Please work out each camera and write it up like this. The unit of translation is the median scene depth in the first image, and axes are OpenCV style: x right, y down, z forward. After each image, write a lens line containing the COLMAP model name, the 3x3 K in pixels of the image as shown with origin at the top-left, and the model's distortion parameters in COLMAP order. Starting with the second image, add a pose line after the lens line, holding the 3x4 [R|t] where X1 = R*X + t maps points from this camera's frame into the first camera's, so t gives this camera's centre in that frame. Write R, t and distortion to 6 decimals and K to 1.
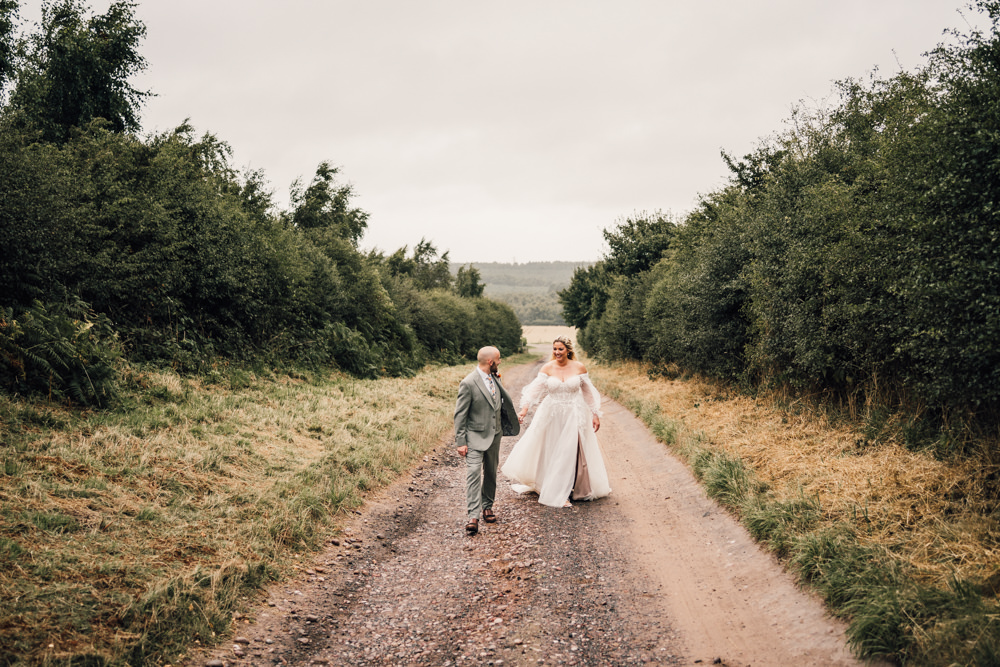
lens RADIAL K [[1012.1, 0, 500.0], [0, 1012.1, 333.5], [0, 0, 1]] dist [-0.018395, 0.157143]
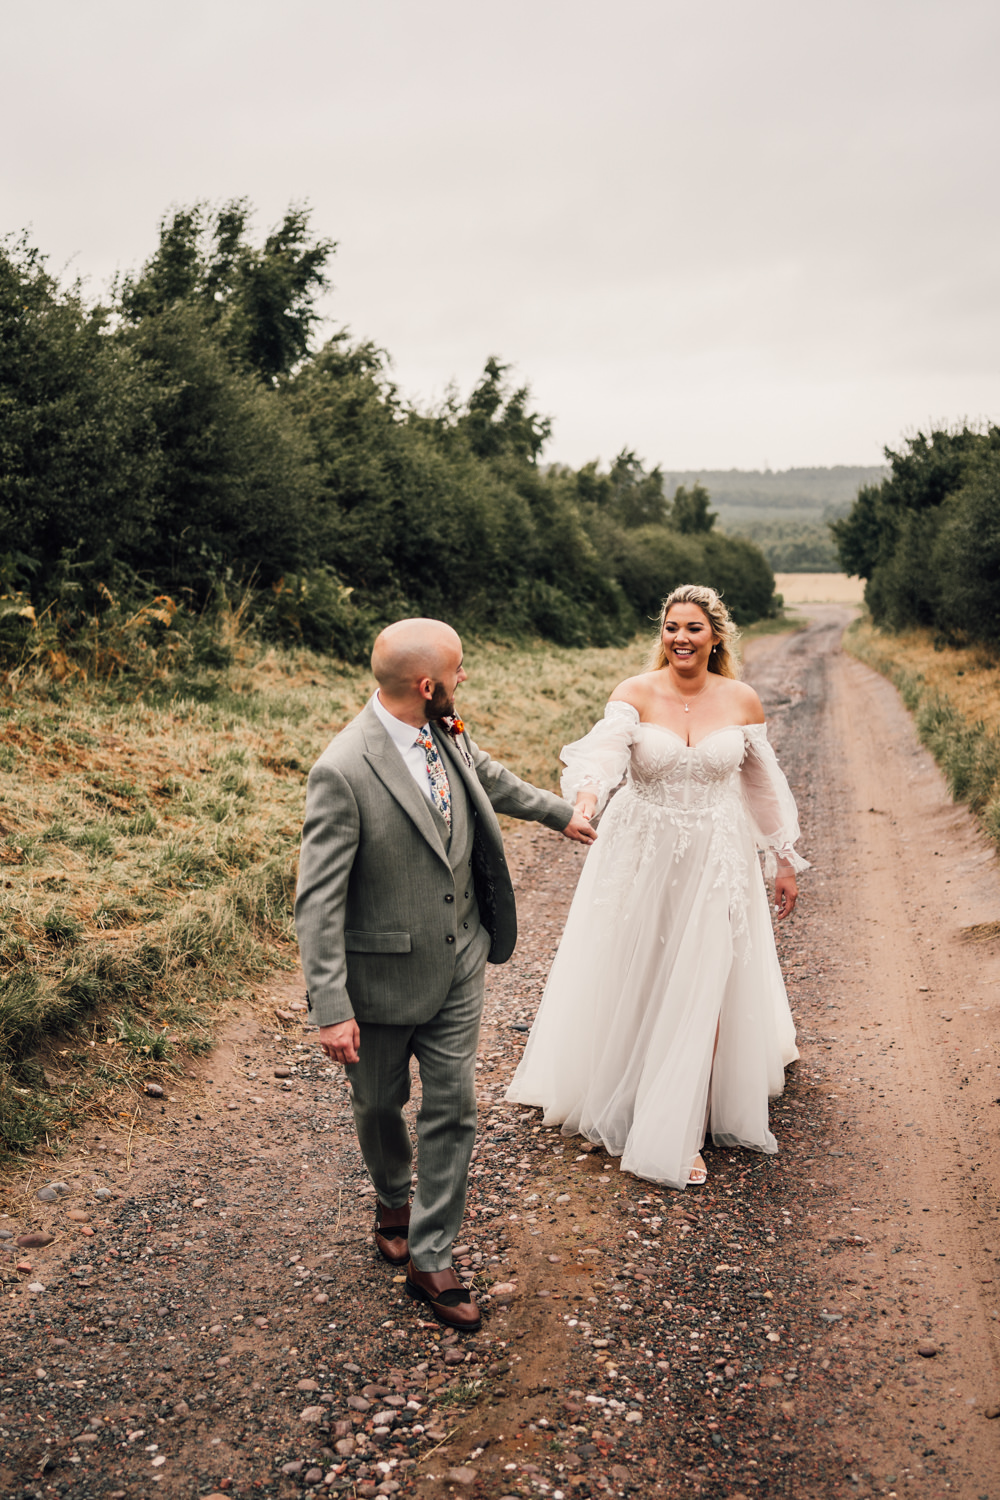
lens RADIAL K [[1629.8, 0, 494.1], [0, 1629.8, 709.4], [0, 0, 1]] dist [-0.024350, 0.170762]
pose [[0.988728, 0.006087, -0.149602, 0.002176], [0.005125, 0.997212, 0.074444, -0.002800], [0.149638, -0.074372, 0.985940, -0.204071]]
